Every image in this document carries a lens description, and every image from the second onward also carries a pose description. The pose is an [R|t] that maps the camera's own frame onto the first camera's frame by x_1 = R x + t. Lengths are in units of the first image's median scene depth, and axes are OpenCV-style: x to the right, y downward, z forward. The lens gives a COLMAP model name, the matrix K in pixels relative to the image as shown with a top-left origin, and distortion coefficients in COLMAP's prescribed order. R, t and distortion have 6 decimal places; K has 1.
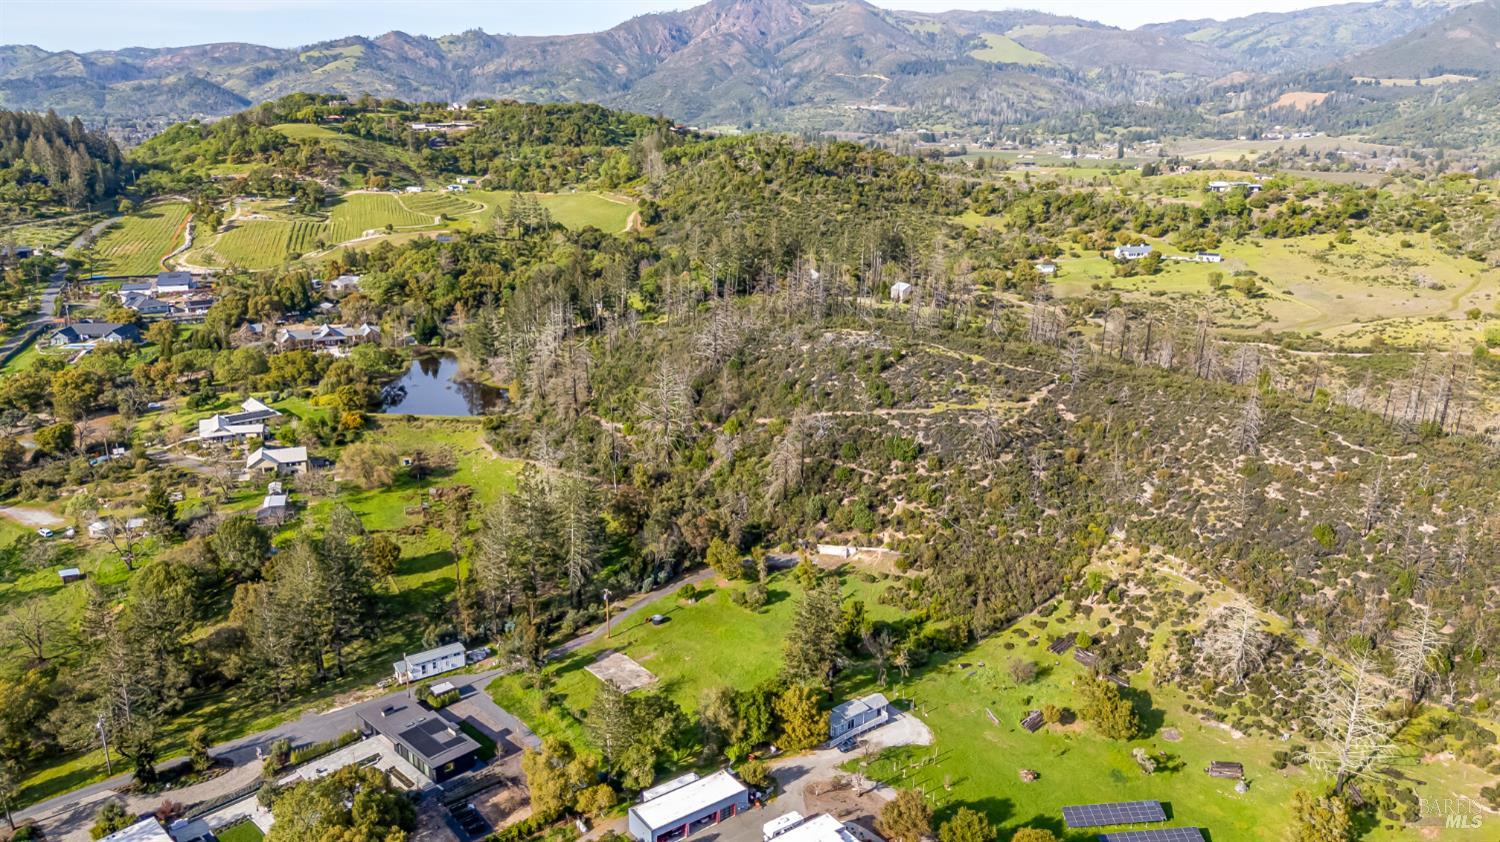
lens RADIAL K [[1091.4, 0, 742.5], [0, 1091.4, 423.8], [0, 0, 1]] dist [0.068934, -0.066715]
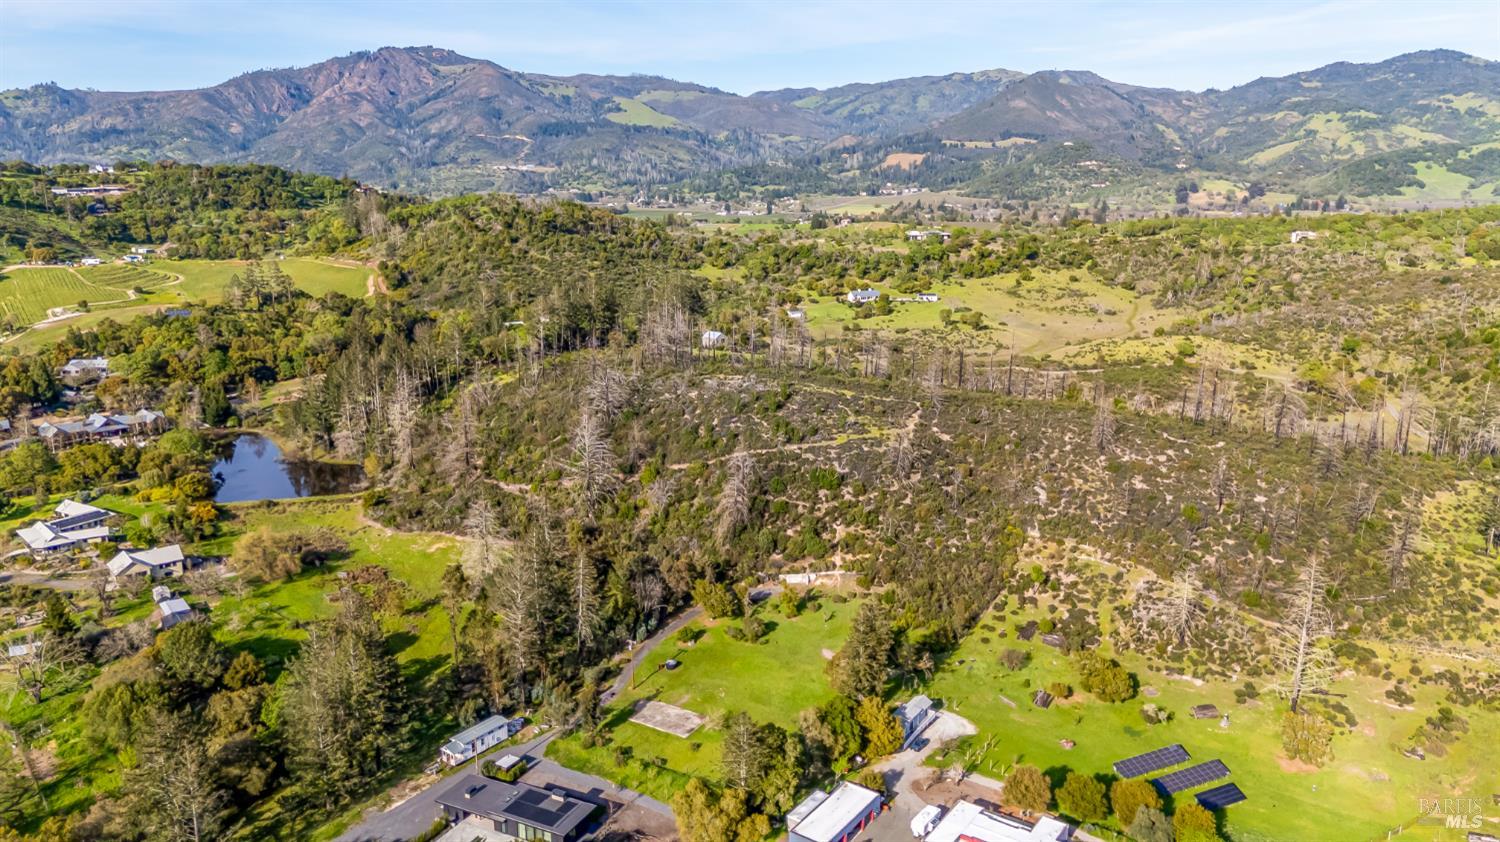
lens RADIAL K [[1091.4, 0, 742.5], [0, 1091.4, 423.8], [0, 0, 1]] dist [0.068934, -0.066715]
pose [[0.949400, -0.081057, 0.303430, -0.173275], [0.096456, 0.994683, -0.036084, -0.000004], [-0.298892, 0.063526, 0.952170, -0.000408]]
